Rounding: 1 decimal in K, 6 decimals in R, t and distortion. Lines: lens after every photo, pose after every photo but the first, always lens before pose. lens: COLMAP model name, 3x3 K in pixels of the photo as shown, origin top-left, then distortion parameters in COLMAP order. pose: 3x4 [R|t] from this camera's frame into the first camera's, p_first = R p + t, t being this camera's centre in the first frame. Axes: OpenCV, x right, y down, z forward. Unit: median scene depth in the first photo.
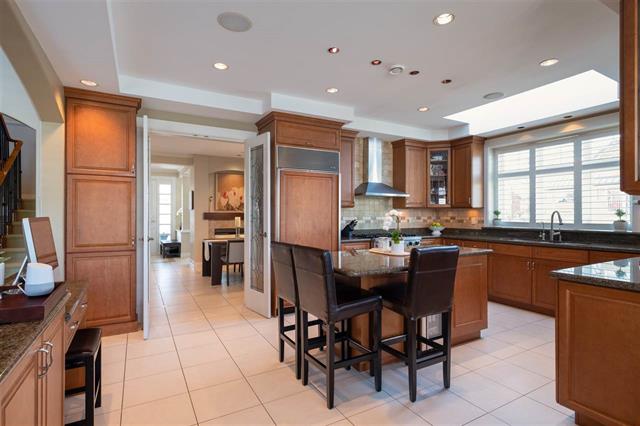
lens RADIAL K [[325.1, 0, 319.7], [0, 325.1, 213.7], [0, 0, 1]] dist [0.011487, -0.000174]
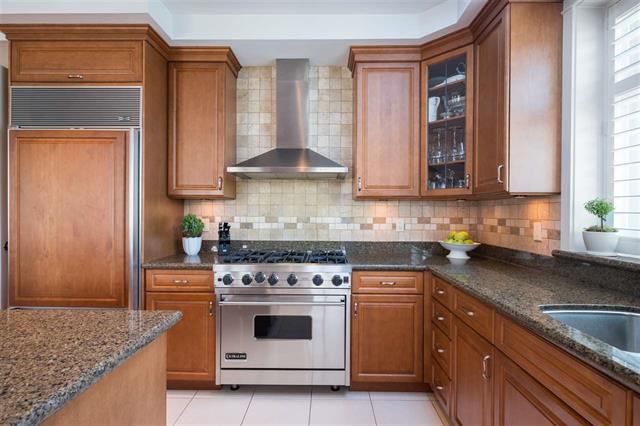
lens RADIAL K [[325.1, 0, 322.7], [0, 325.1, 212.2], [0, 0, 1]] dist [0.011487, -0.000174]
pose [[0.865740, 0.002698, -0.500487, 0.472344], [-0.003166, 0.999995, -0.000086, 0.002186], [0.500484, 0.001659, 0.865744, 0.603821]]
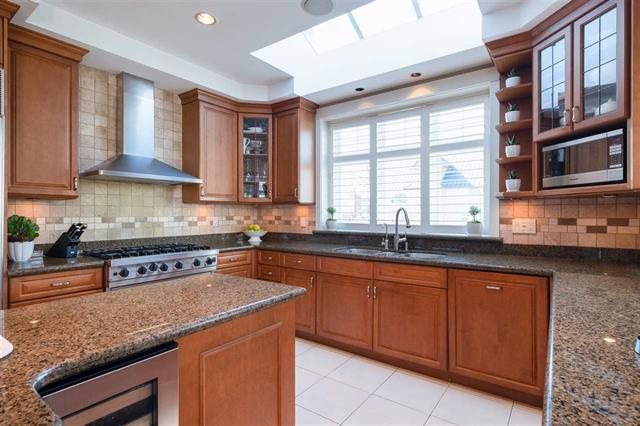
lens RADIAL K [[325.1, 0, 322.8], [0, 325.1, 211.7], [0, 0, 1]] dist [0.011487, -0.000174]
pose [[0.908114, 0.002240, 0.418717, 0.227578], [-0.001258, 0.999996, -0.002621, 0.001575], [-0.418721, 0.001853, 0.908113, 0.360120]]
